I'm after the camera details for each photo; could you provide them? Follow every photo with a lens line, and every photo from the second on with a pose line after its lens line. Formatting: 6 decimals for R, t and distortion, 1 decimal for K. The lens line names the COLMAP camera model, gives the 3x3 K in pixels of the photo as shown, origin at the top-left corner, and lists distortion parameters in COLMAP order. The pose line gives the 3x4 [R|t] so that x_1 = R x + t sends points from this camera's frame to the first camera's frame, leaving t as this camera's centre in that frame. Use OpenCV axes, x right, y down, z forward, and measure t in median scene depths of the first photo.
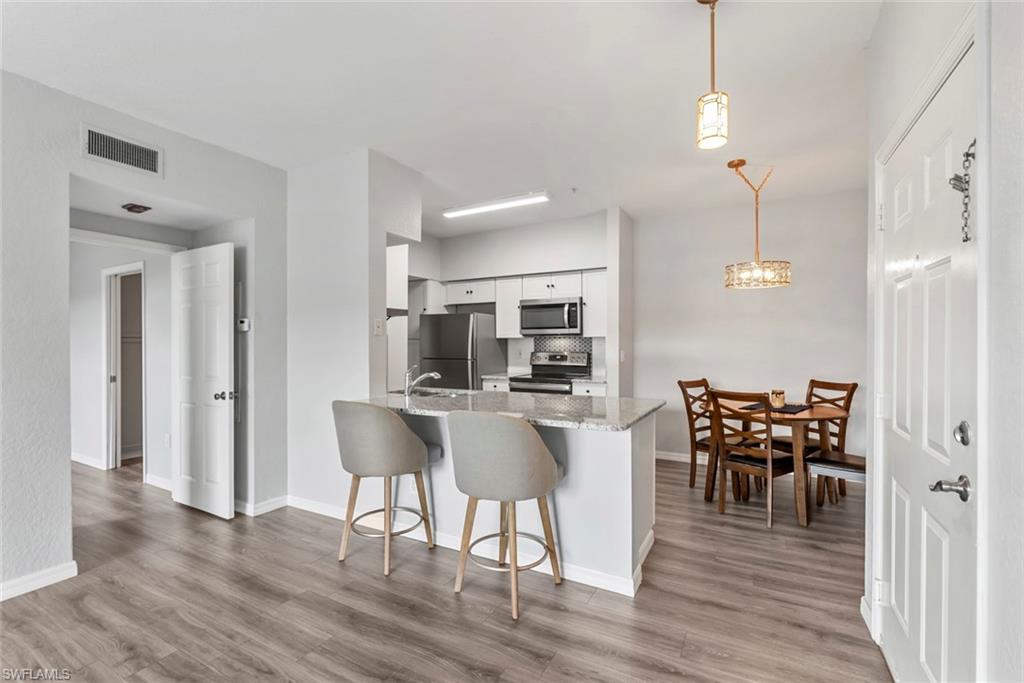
lens RADIAL K [[452.8, 0, 510.9], [0, 452.8, 343.2], [0, 0, 1]] dist [-0.000391, 0.000020]
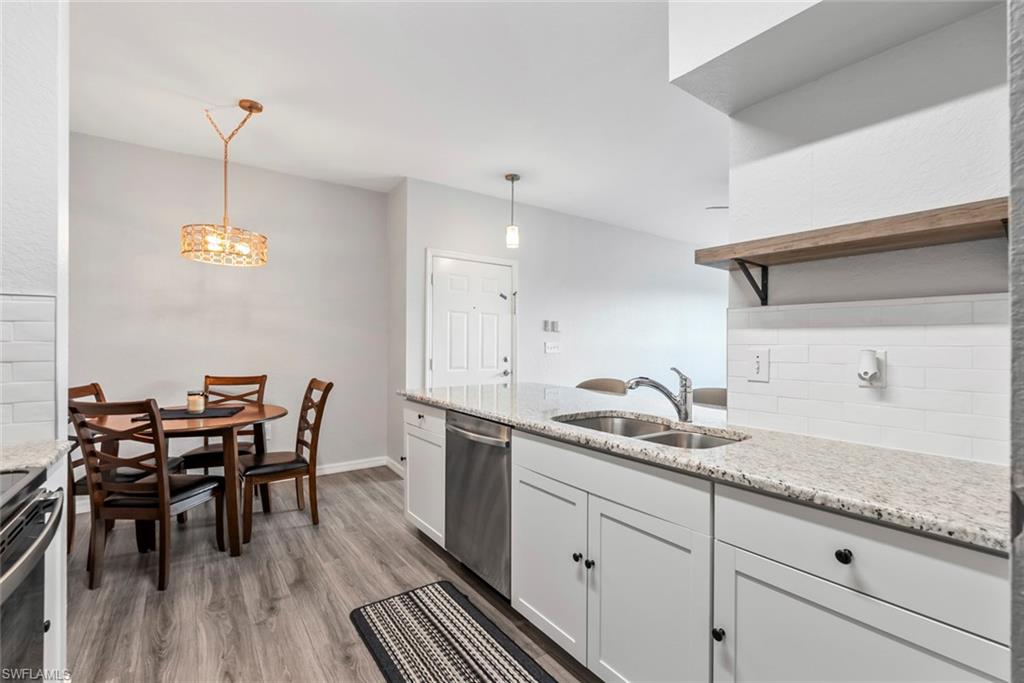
lens RADIAL K [[454.1, 0, 513.0], [0, 454.1, 344.9], [0, 0, 1]] dist [-0.000870, -0.000069]
pose [[-0.901109, -0.003154, 0.433581, -0.220927], [-0.002426, 0.999995, 0.002232, 0.018269], [-0.433585, 0.000959, -0.901112, 1.267514]]
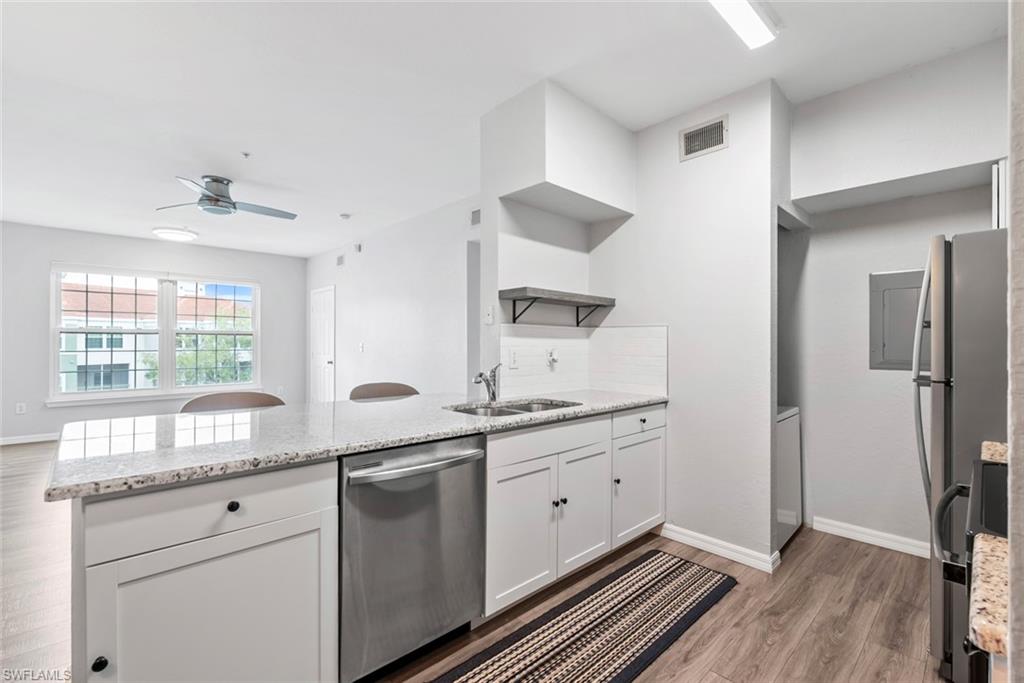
lens RADIAL K [[453.4, 0, 512.5], [0, 453.4, 343.5], [0, 0, 1]] dist [-0.001419, 0.000335]
pose [[-0.306538, 0.000963, -0.951858, 0.395594], [-0.005453, 0.999981, 0.002768, 0.012224], [0.951843, 0.006039, -0.306527, 1.015334]]
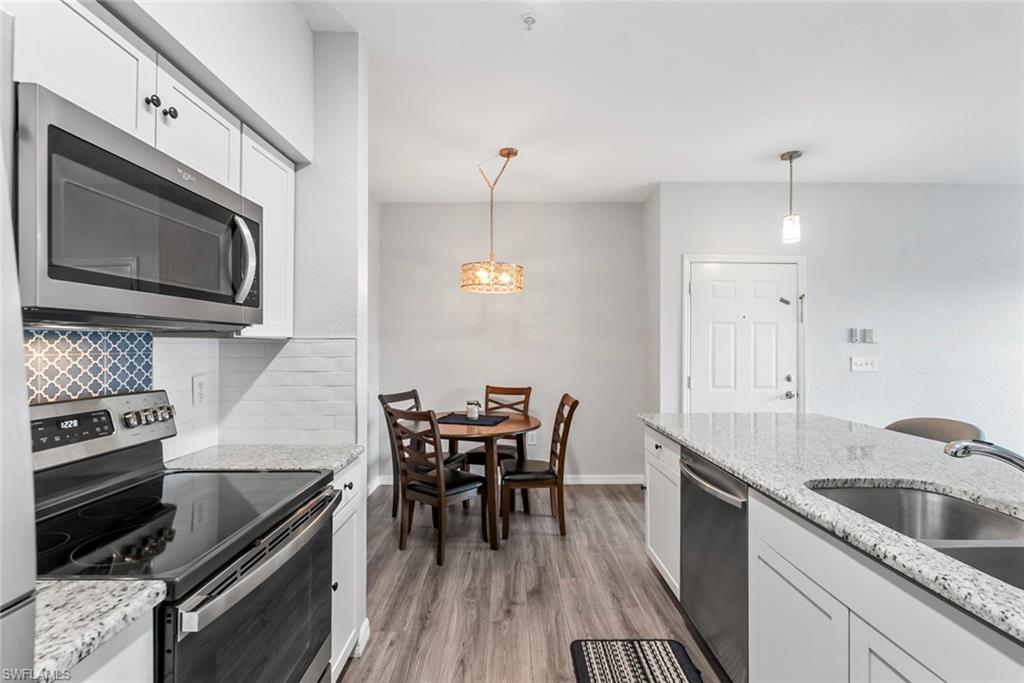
lens RADIAL K [[456.1, 0, 512.0], [0, 456.1, 344.1], [0, 0, 1]] dist [-0.001696, -0.000030]
pose [[-0.487132, 0.004176, 0.873318, -0.247485], [0.000450, 0.999990, -0.004531, -0.008160], [-0.873328, -0.001814, -0.487129, 1.197316]]
